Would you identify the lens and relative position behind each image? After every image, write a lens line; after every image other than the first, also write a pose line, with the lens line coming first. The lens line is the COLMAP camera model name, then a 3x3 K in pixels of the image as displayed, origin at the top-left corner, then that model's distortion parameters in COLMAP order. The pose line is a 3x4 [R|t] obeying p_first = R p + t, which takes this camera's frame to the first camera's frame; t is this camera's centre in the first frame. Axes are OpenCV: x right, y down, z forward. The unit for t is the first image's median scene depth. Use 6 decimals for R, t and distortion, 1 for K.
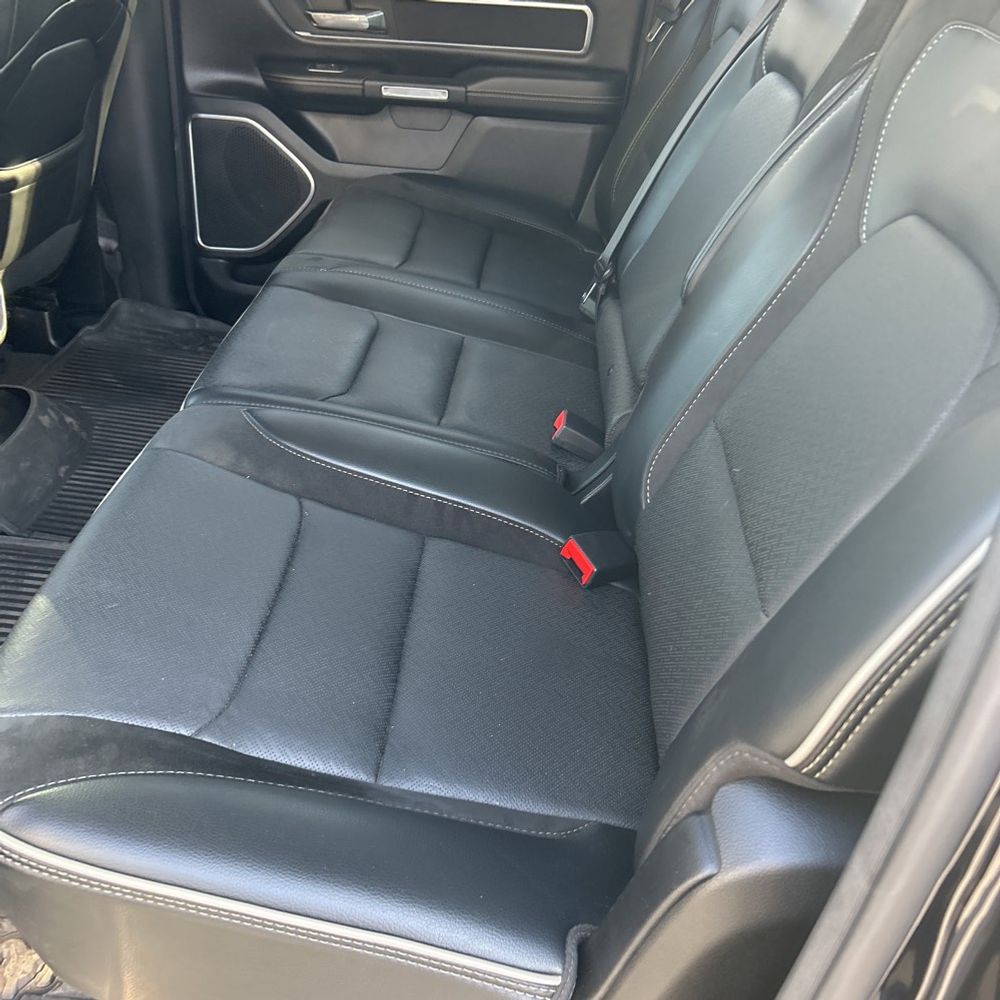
lens RADIAL K [[1036.8, 0, 502.7], [0, 1036.8, 514.9], [0, 0, 1]] dist [0.026080, 0.007966]
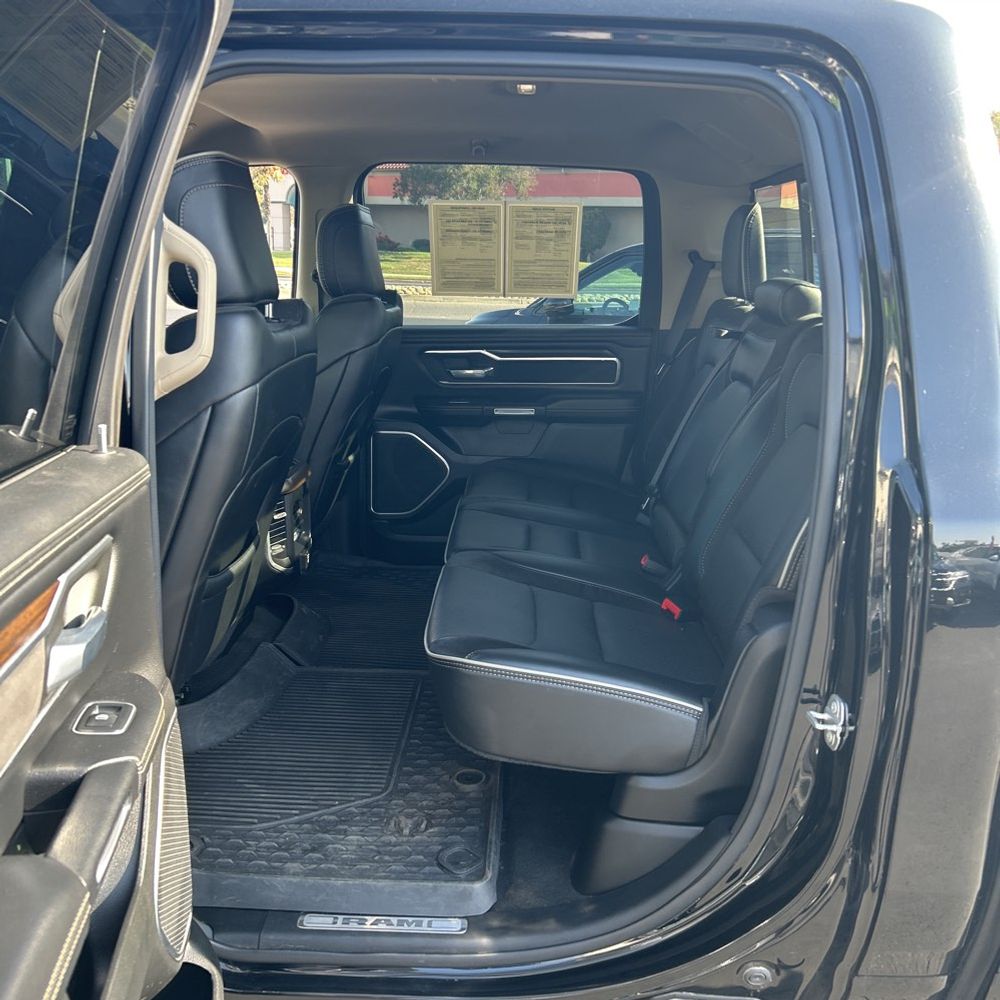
lens RADIAL K [[1036.8, 0, 502.7], [0, 1036.8, 514.9], [0, 0, 1]] dist [0.026080, 0.007966]
pose [[0.998256, -0.053661, 0.024606, -0.174411], [0.058644, 0.949218, -0.309105, 0.286146], [-0.006770, 0.310009, 0.950710, -0.565743]]
